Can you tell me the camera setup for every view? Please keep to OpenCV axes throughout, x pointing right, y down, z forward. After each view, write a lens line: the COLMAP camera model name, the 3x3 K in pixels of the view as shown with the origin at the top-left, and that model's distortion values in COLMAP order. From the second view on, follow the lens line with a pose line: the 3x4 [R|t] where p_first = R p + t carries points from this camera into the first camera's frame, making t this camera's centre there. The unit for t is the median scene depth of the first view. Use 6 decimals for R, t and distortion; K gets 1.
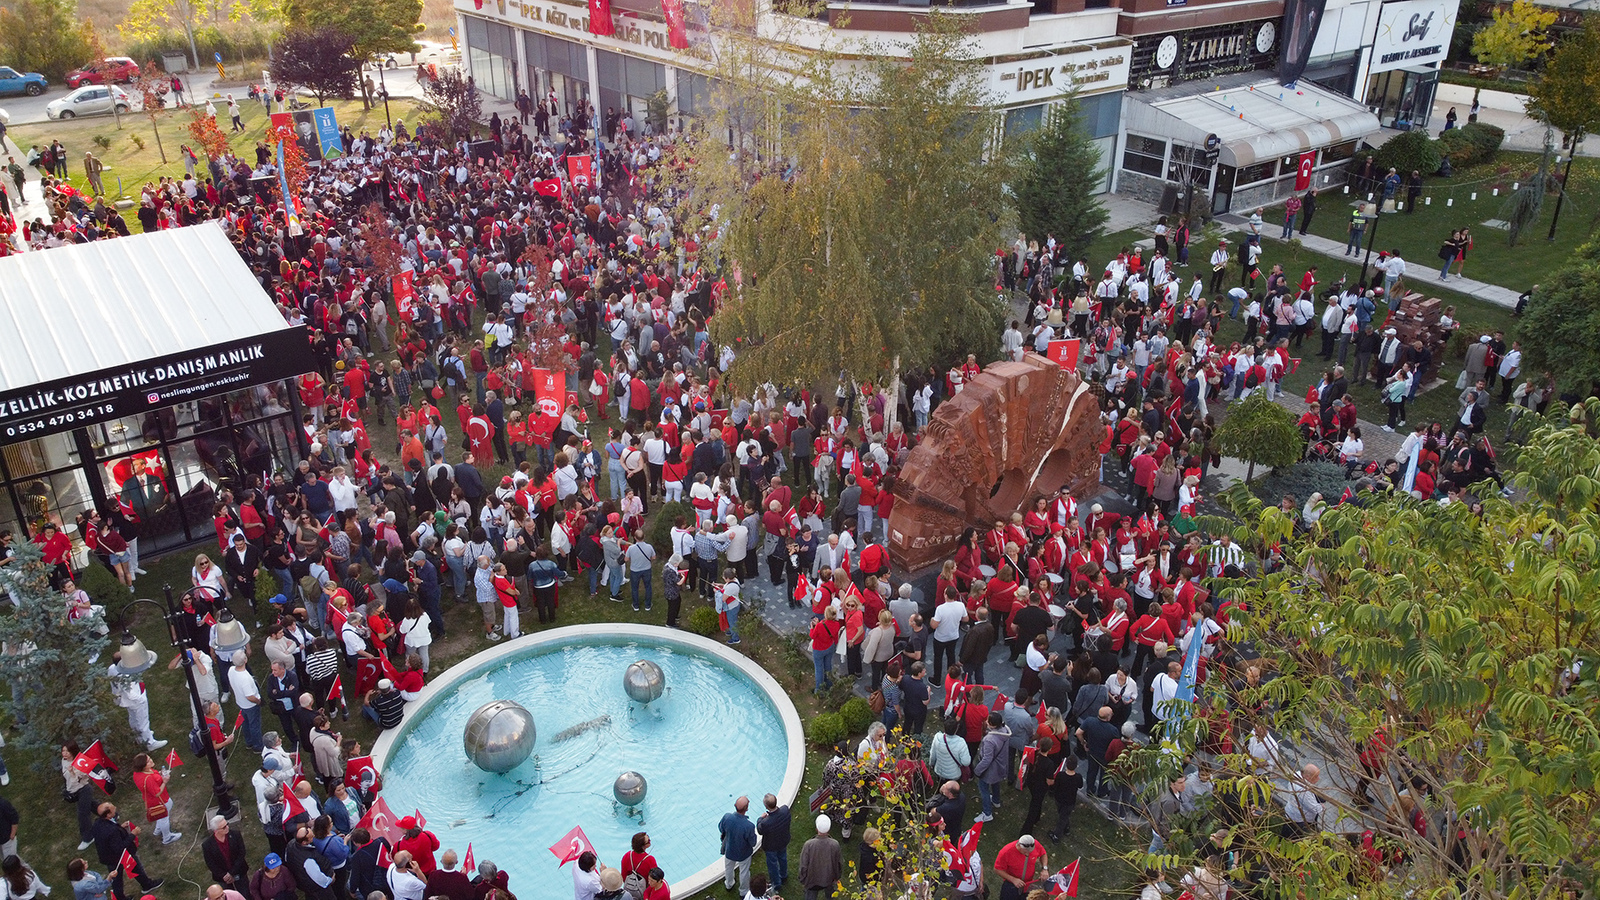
lens RADIAL K [[1212.3, 0, 800.0], [0, 1212.3, 450.0], [0, 0, 1]] dist [0.000167, -0.002891]
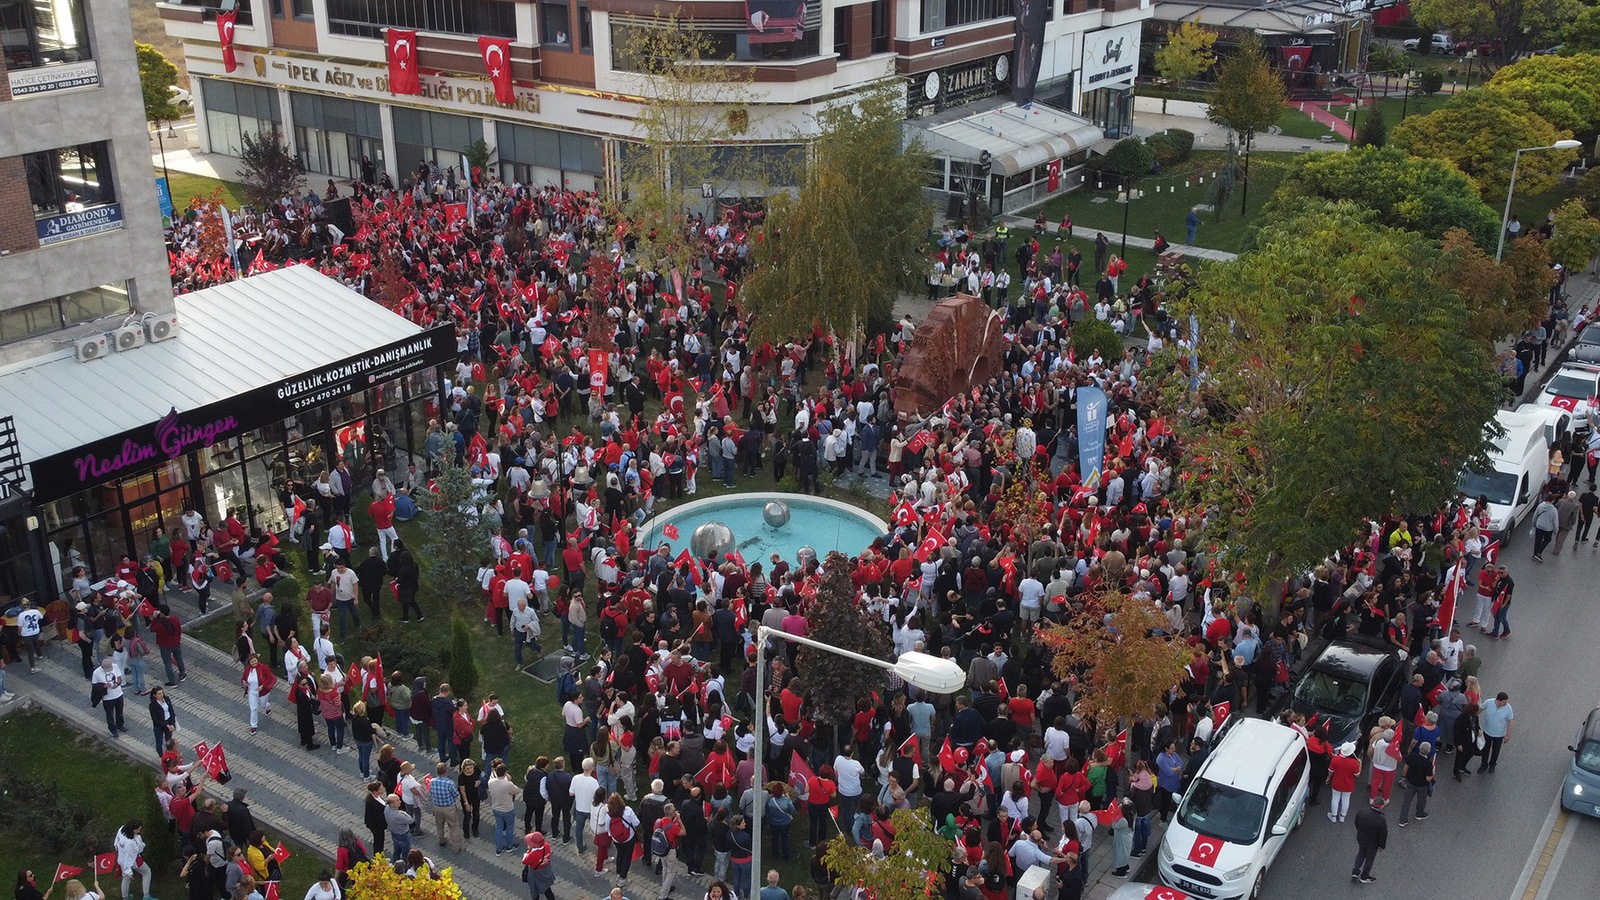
lens RADIAL K [[1625.8, 0, 800.0], [0, 1625.8, 450.0], [0, 0, 1]] dist [0.012318, 0.009388]
pose [[0.954857, -0.110599, 0.275712, -0.290781], [0.134883, 0.988338, -0.070673, 0.114976], [-0.264680, 0.104671, 0.958639, -0.438827]]
